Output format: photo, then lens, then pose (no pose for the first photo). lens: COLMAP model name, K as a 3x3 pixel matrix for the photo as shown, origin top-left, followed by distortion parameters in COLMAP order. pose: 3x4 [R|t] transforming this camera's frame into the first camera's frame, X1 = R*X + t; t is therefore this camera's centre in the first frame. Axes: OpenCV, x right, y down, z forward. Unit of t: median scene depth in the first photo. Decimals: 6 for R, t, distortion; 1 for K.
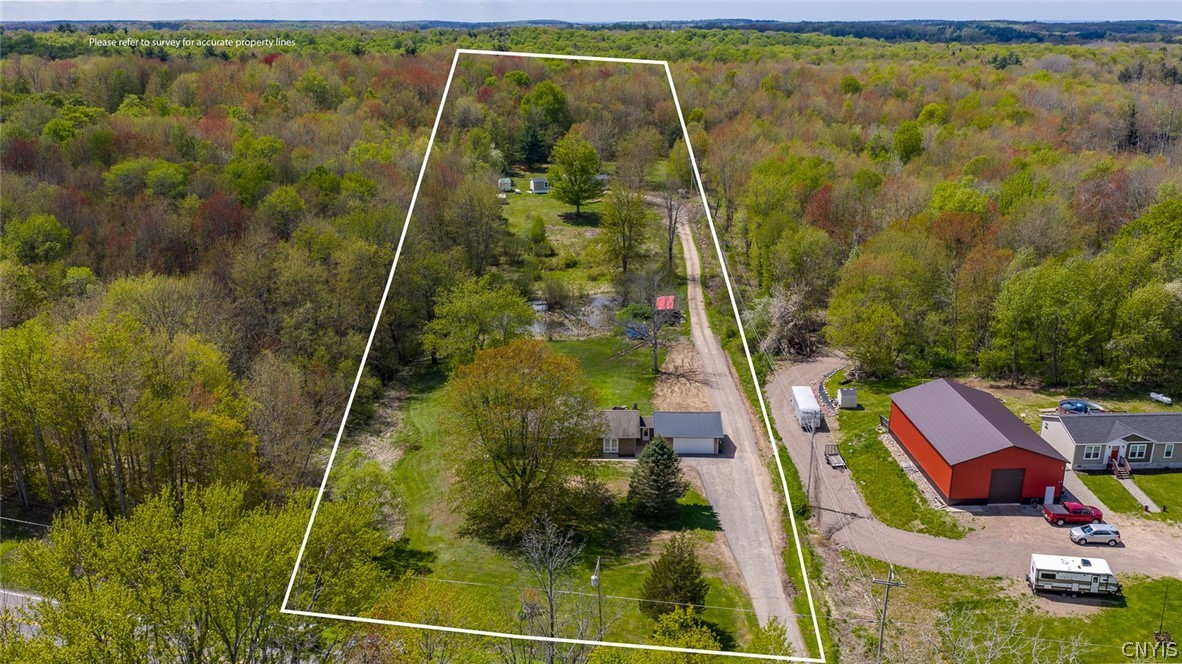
lens RADIAL K [[986.3, 0, 591.0], [0, 986.3, 332.0], [0, 0, 1]] dist [0.022401, -0.015141]
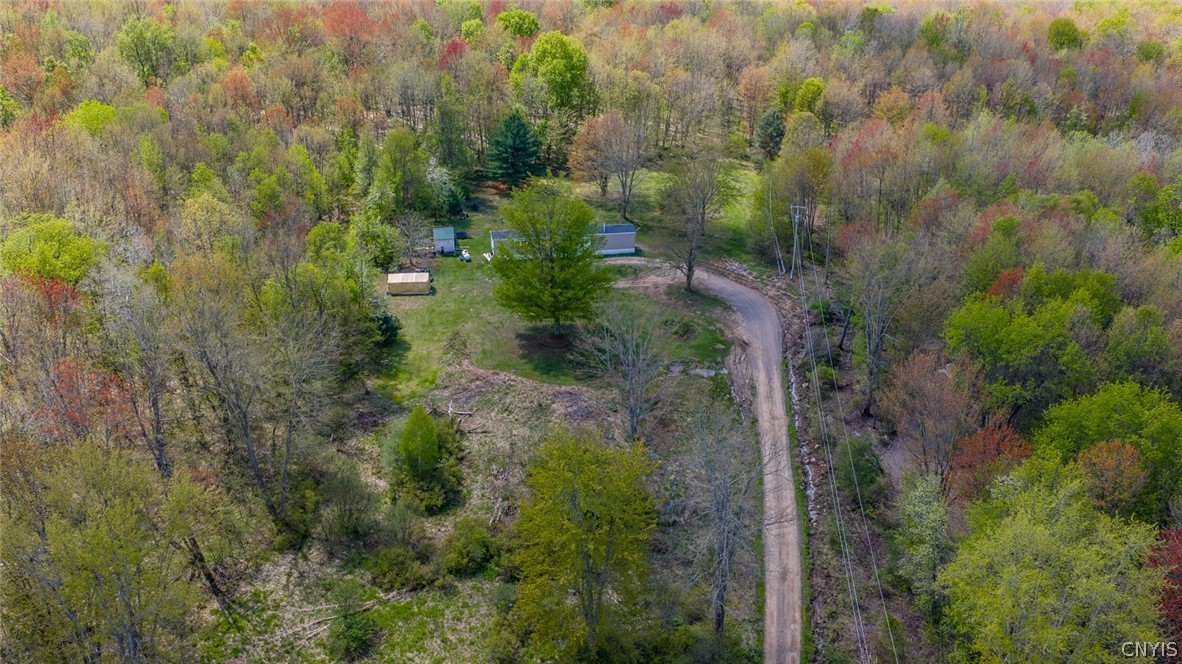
lens RADIAL K [[986.3, 0, 591.0], [0, 986.3, 332.0], [0, 0, 1]] dist [0.022401, -0.015141]
pose [[0.994655, 0.044580, -0.093131, 0.111015], [-0.036108, 0.995219, 0.090747, -0.370112], [0.096731, -0.086899, 0.991510, 1.141015]]
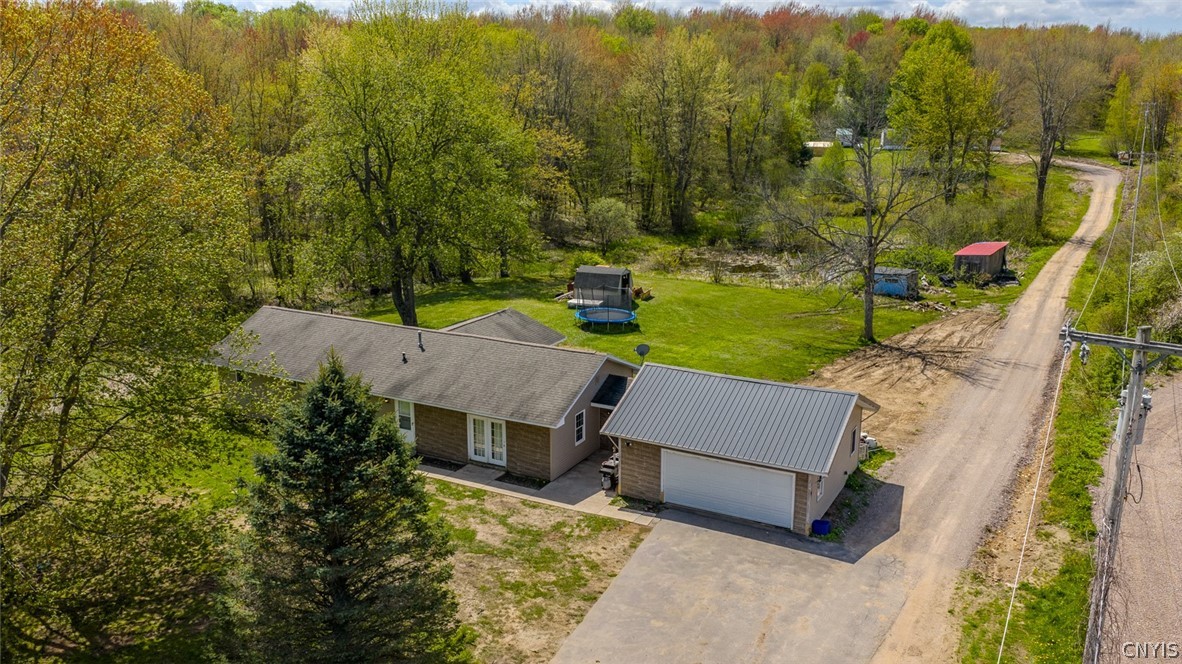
lens RADIAL K [[986.3, 0, 591.0], [0, 986.3, 332.0], [0, 0, 1]] dist [0.022401, -0.015141]
pose [[0.891880, 0.115858, -0.437181, 0.189508], [-0.142377, 0.989409, -0.028254, 0.084165], [0.429277, 0.087444, 0.898930, 0.721986]]
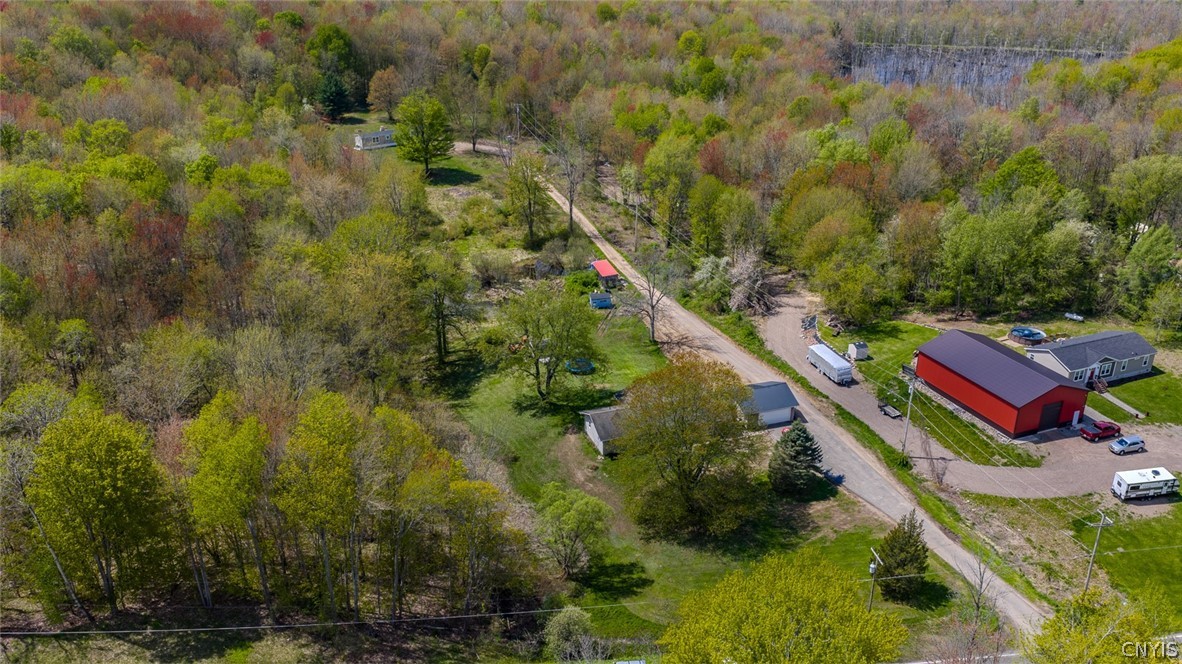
lens RADIAL K [[982.8, 0, 591.0], [0, 982.8, 332.0], [0, 0, 1]] dist [0.010135, -0.002065]
pose [[0.937951, -0.132966, 0.320262, -0.436321], [0.100768, 0.988222, 0.115170, -0.129770], [-0.331804, -0.075751, 0.940302, 0.025228]]
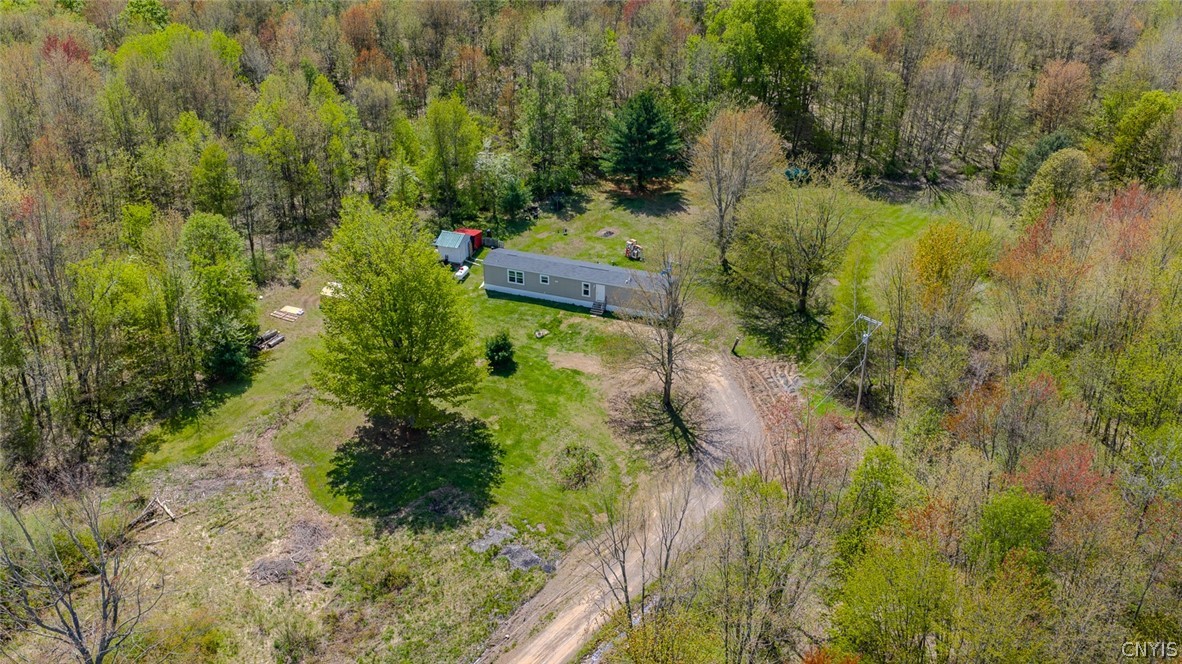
lens RADIAL K [[986.3, 0, 591.0], [0, 986.3, 332.0], [0, 0, 1]] dist [0.022401, -0.015141]
pose [[0.800845, 0.284151, -0.527167, 0.475857], [-0.194281, 0.955930, 0.220119, -0.536845], [0.566482, -0.073862, 0.820757, 1.668789]]
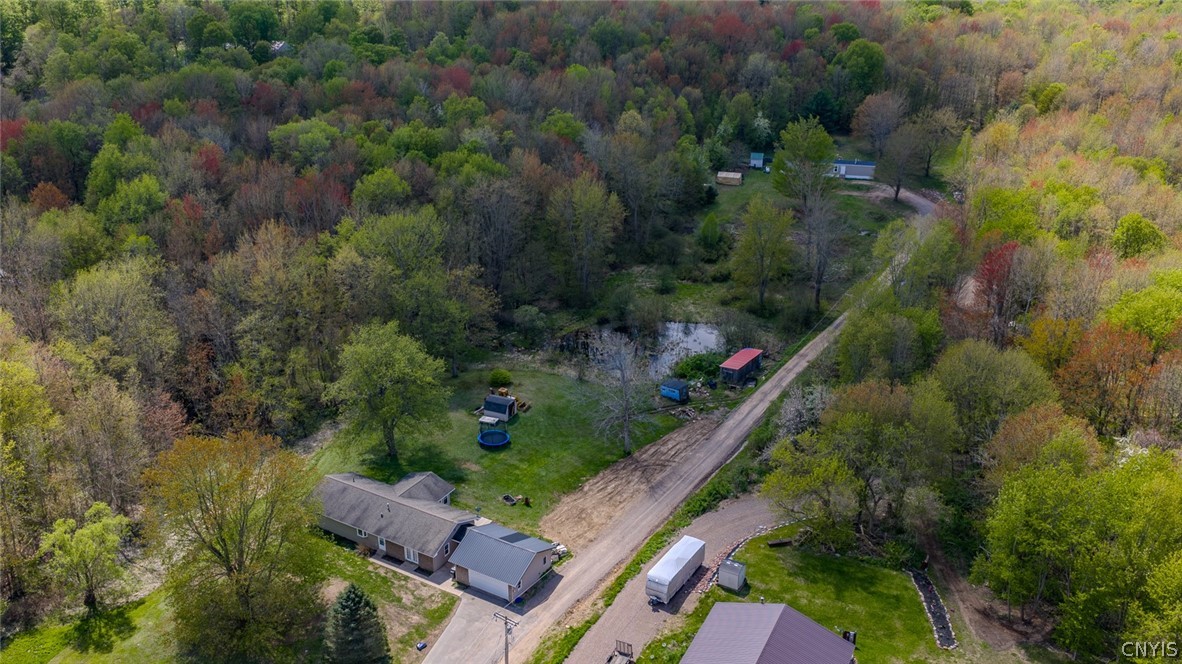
lens RADIAL K [[982.8, 0, 591.0], [0, 982.8, 332.0], [0, 0, 1]] dist [0.010135, -0.002065]
pose [[0.876083, 0.198588, -0.439365, 0.501612], [-0.157785, 0.979150, 0.127945, -0.212762], [0.455613, -0.042766, 0.889150, 0.312007]]
